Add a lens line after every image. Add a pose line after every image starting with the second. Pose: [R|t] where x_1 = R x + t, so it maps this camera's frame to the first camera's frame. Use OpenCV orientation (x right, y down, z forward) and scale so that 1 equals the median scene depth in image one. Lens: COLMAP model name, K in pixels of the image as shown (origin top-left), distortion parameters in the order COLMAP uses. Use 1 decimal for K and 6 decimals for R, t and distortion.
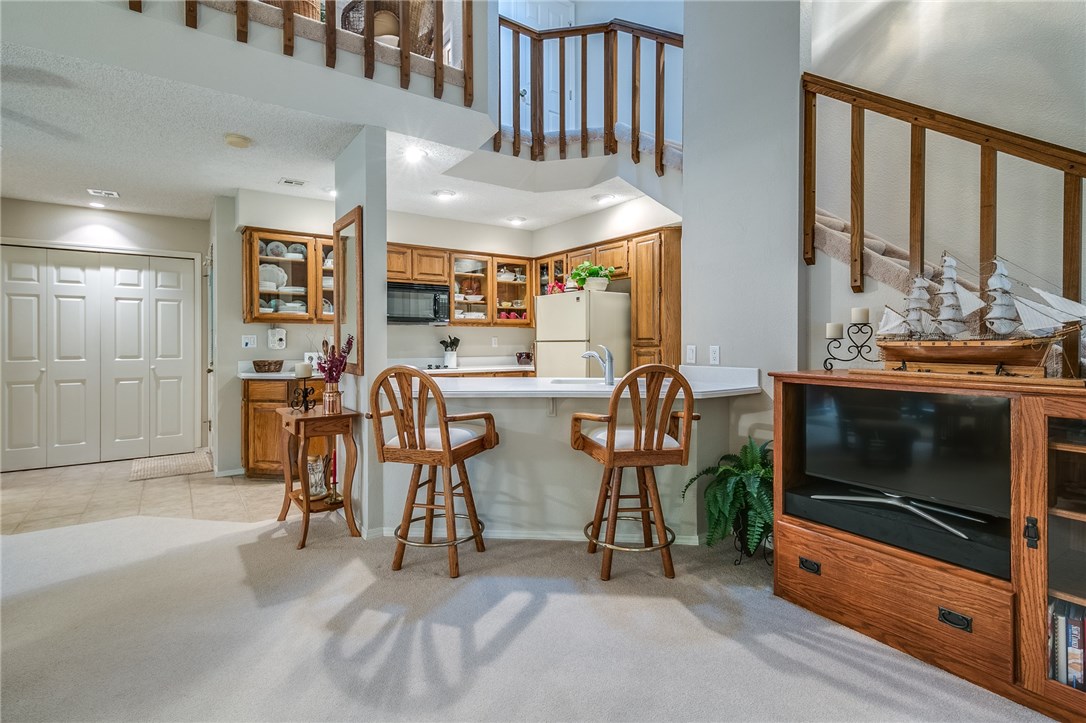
lens RADIAL K [[512.0, 0, 513.0], [0, 512.0, 348.6], [0, 0, 1]] dist [0.003308, 0.000268]
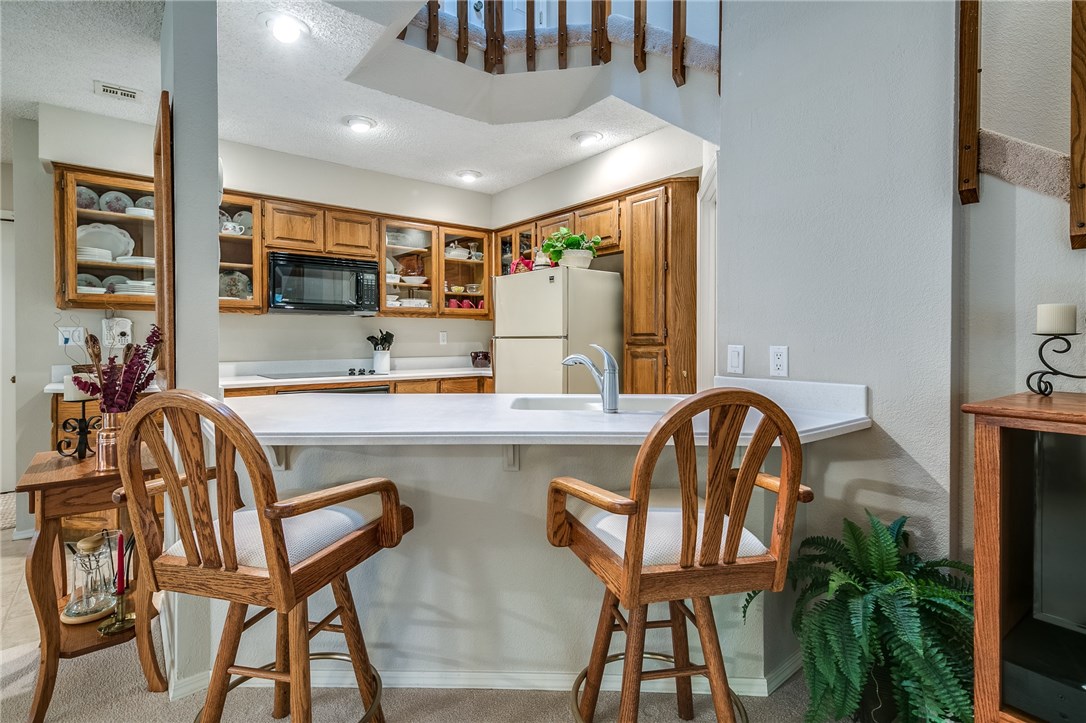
lens RADIAL K [[512.0, 0, 513.0], [0, 512.0, 348.6], [0, 0, 1]] dist [0.003308, 0.000268]
pose [[0.997913, 0.001102, 0.064563, 0.026529], [-0.001645, 0.999964, 0.008359, -0.004778], [-0.064552, -0.008448, 0.997879, 0.287262]]
